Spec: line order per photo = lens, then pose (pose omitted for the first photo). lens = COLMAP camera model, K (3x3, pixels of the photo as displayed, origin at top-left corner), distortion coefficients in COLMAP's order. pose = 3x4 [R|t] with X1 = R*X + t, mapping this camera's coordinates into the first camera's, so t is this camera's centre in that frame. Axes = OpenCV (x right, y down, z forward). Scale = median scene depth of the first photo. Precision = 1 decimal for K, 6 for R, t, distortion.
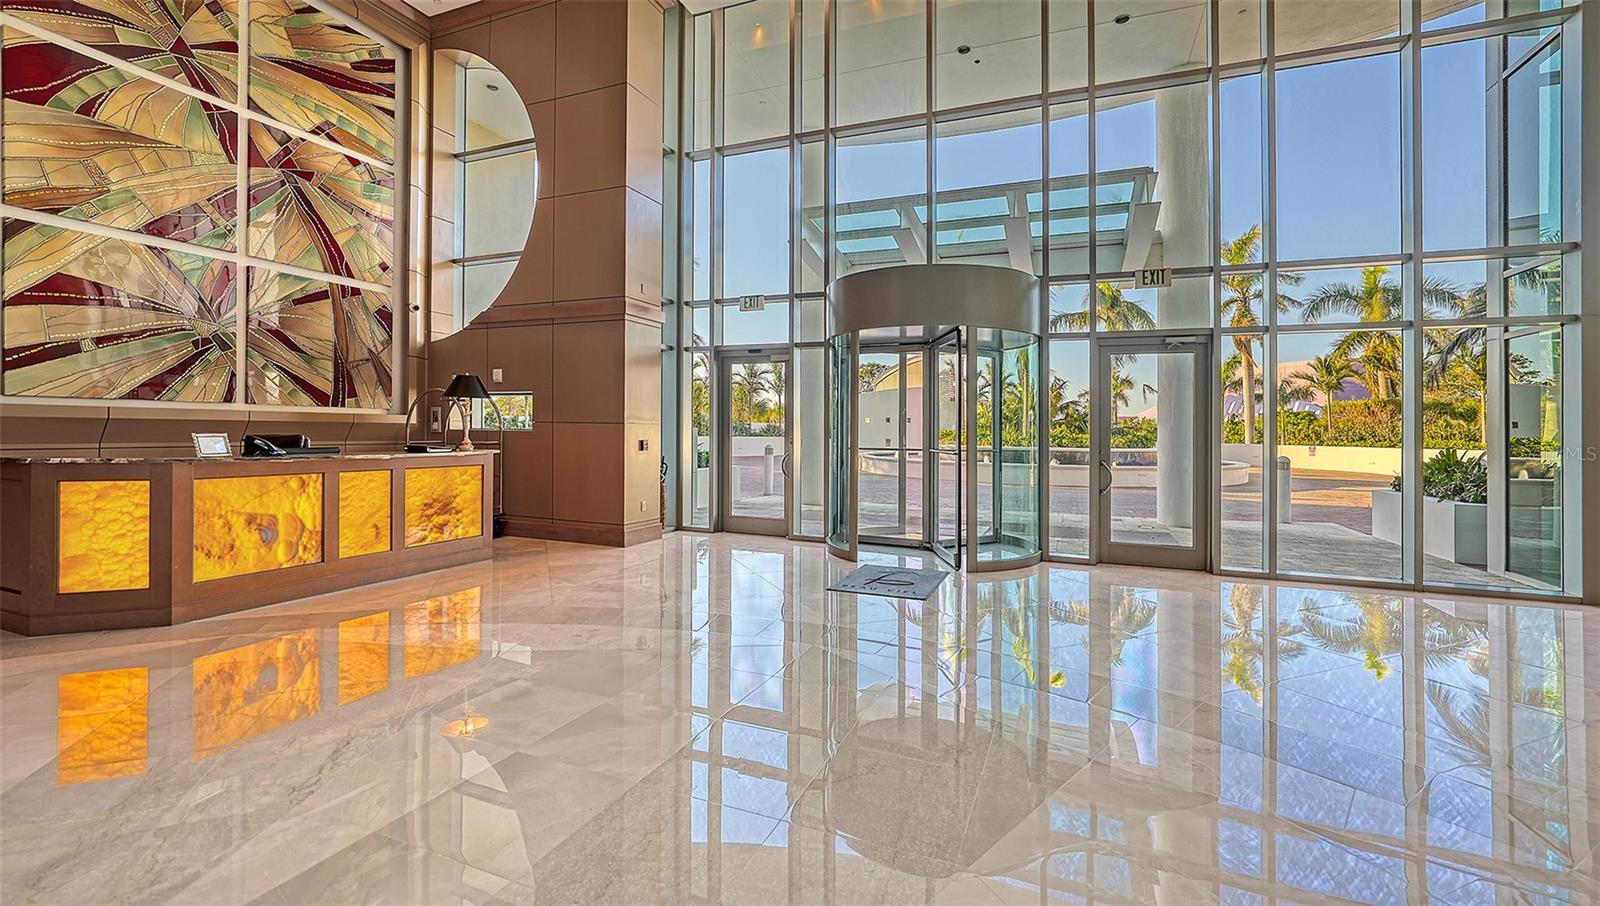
lens RADIAL K [[653.5, 0, 812.2], [0, 653.5, 427.4], [0, 0, 1]] dist [-0.004781, 0.000066]
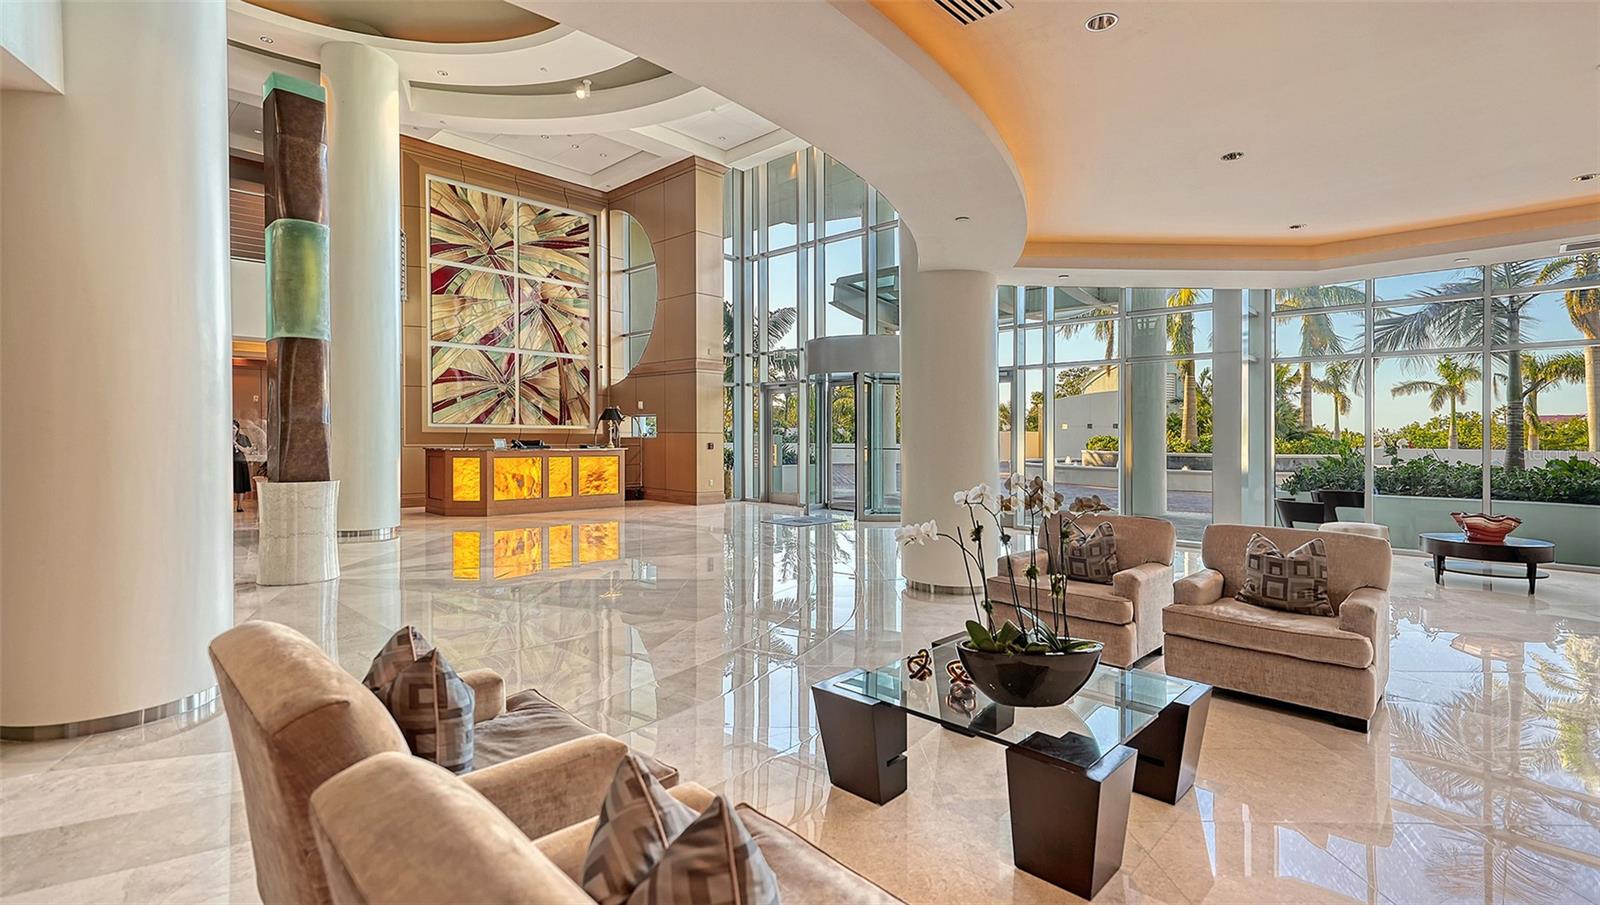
lens RADIAL K [[721.1, 0, 799.3], [0, 721.1, 447.9], [0, 0, 1]] dist [0.002991, 0.000009]
pose [[0.922261, -0.001213, -0.386565, 0.683223], [0.007535, 0.999861, 0.014841, 0.007383], [0.386493, -0.016600, 0.922143, -0.622496]]
